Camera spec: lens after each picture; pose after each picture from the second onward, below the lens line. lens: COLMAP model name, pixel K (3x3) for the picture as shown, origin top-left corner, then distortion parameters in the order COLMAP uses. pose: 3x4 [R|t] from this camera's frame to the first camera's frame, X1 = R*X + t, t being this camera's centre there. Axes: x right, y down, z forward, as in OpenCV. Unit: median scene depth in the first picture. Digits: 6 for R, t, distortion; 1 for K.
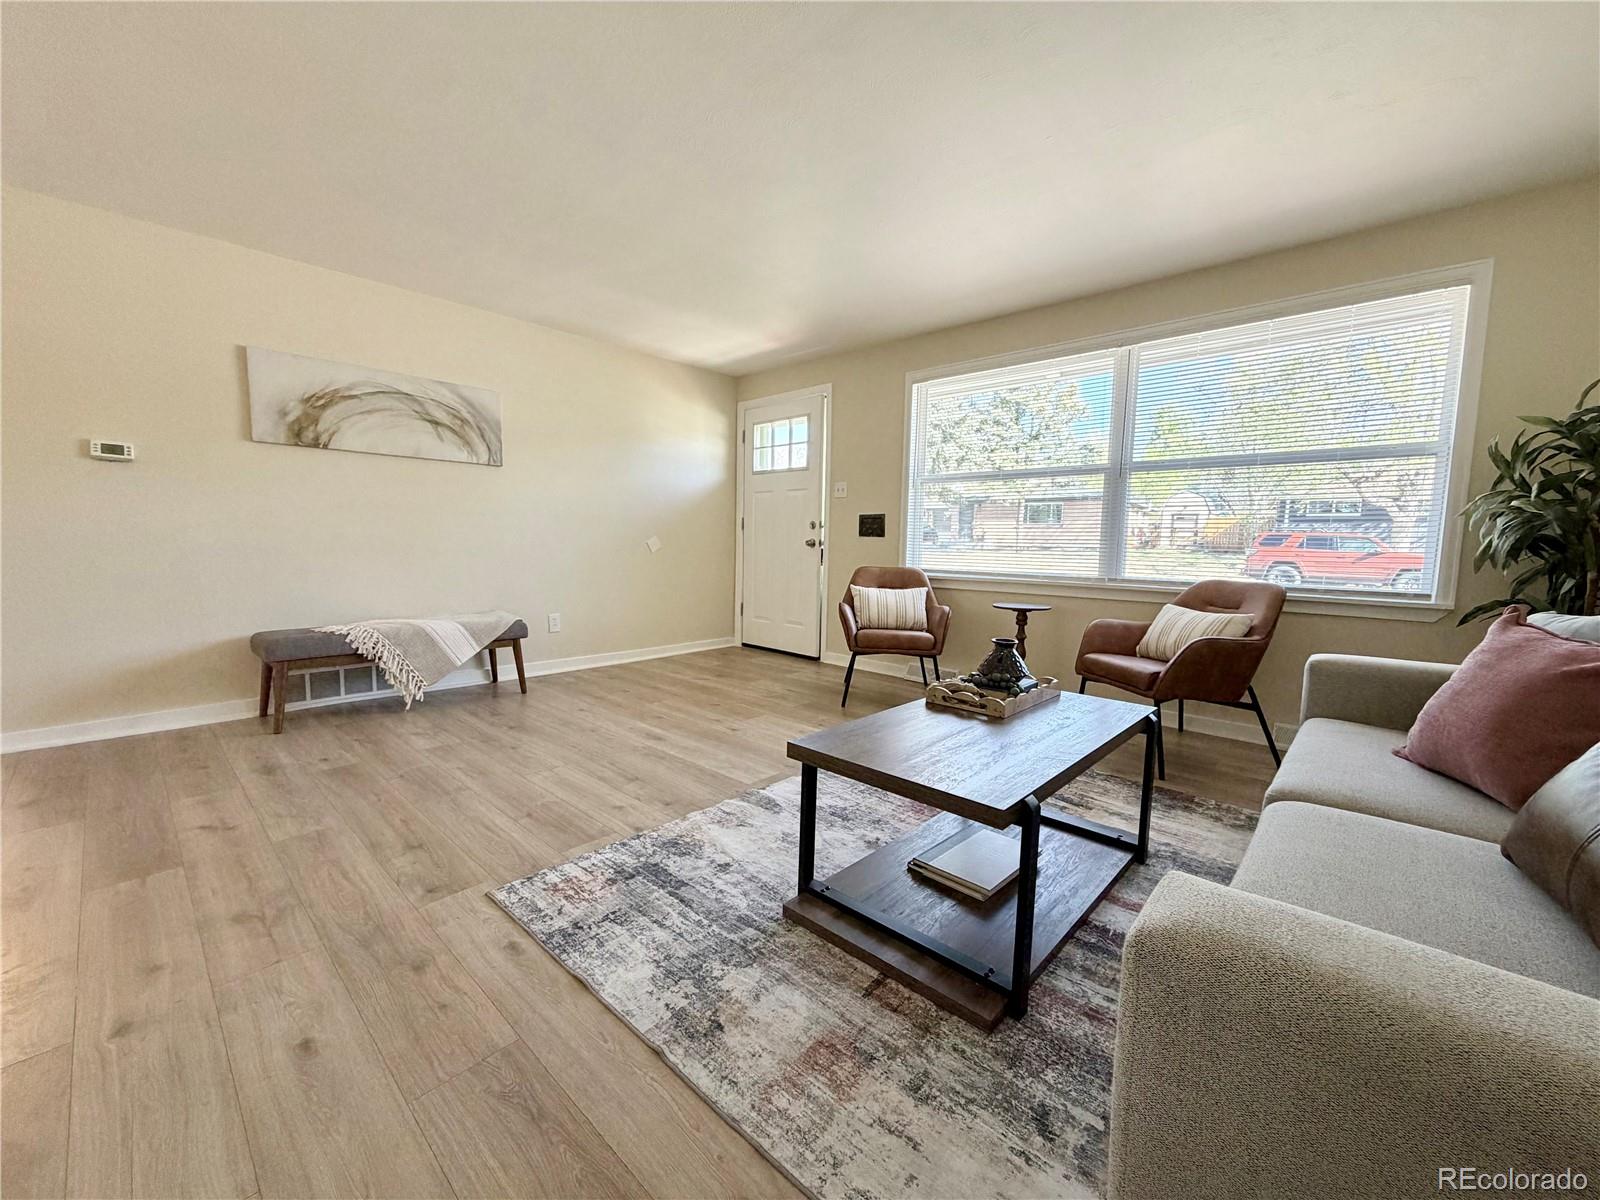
lens RADIAL K [[636.5, 0, 796.9], [0, 636.5, 603.4], [0, 0, 1]] dist [0.000024, -0.000173]
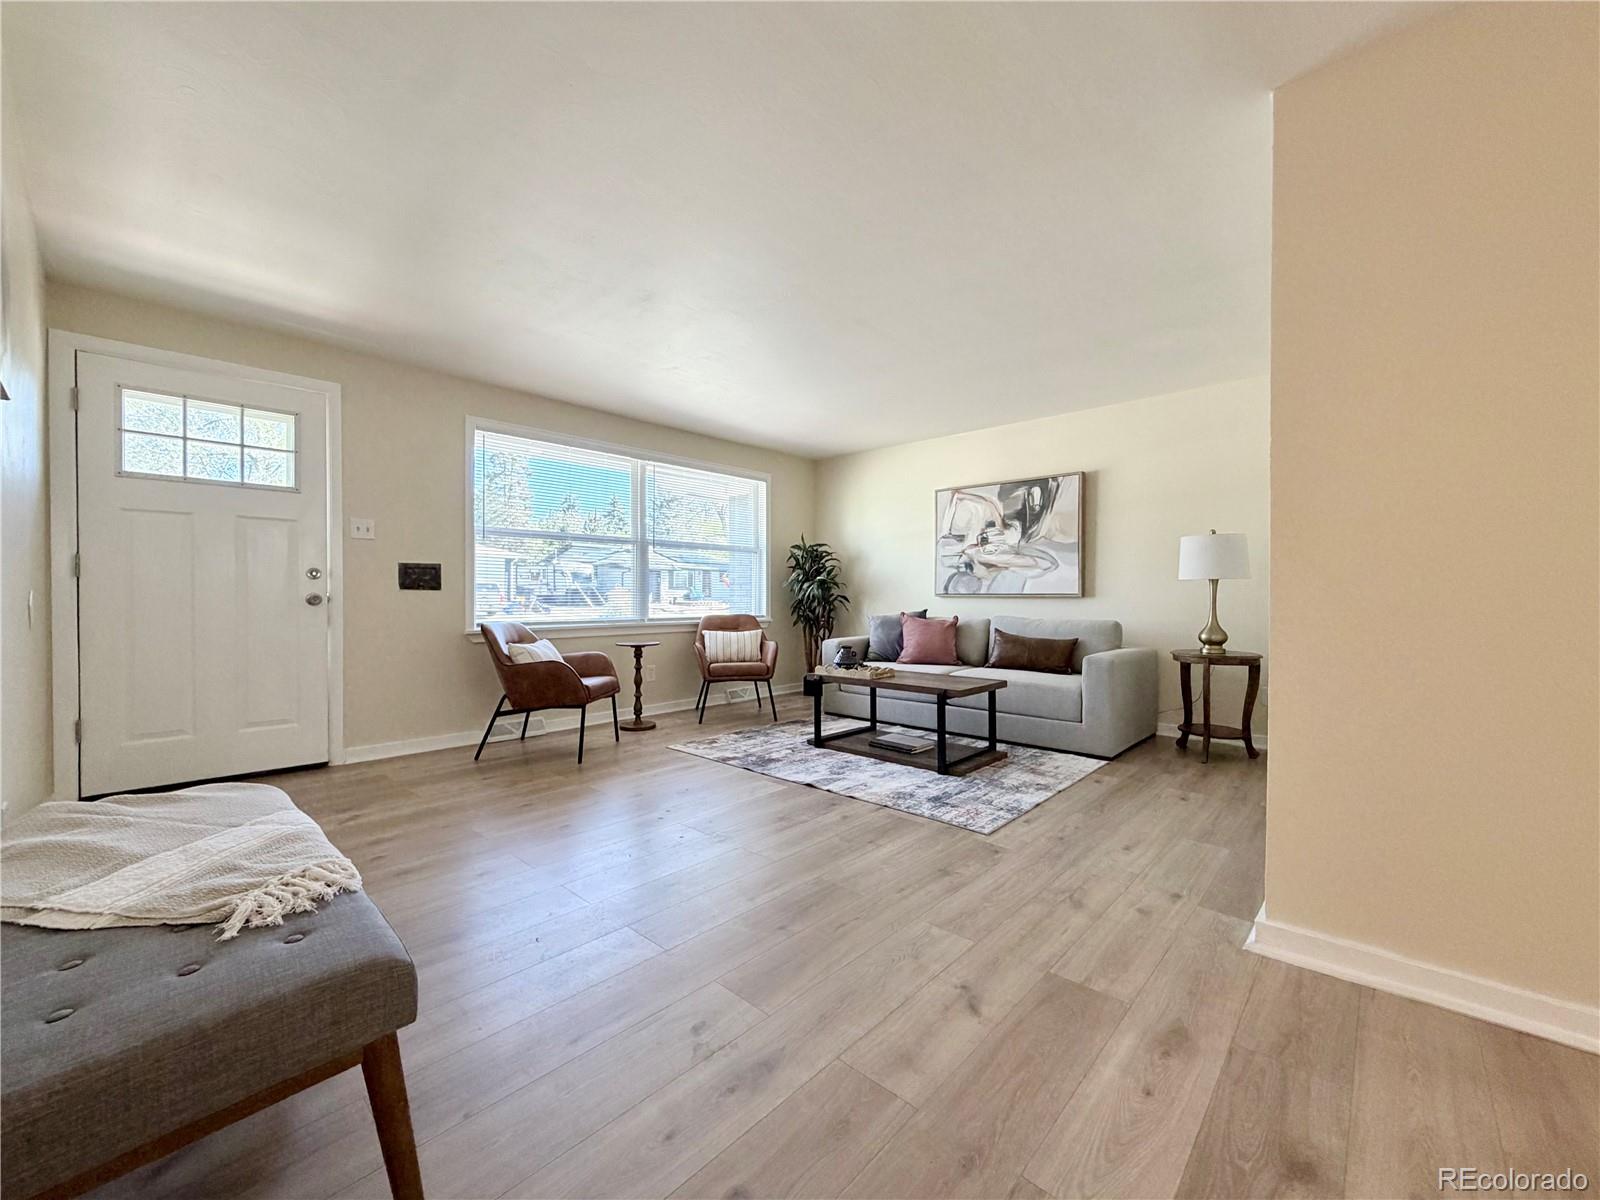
lens RADIAL K [[636.5, 0, 796.9], [0, 636.5, 603.4], [0, 0, 1]] dist [0.000024, -0.000173]
pose [[0.002616, -0.028371, 0.999594, -1.676702], [0.098092, 0.994784, 0.027977, -0.145152], [-0.995174, 0.097979, 0.005385, 1.181158]]
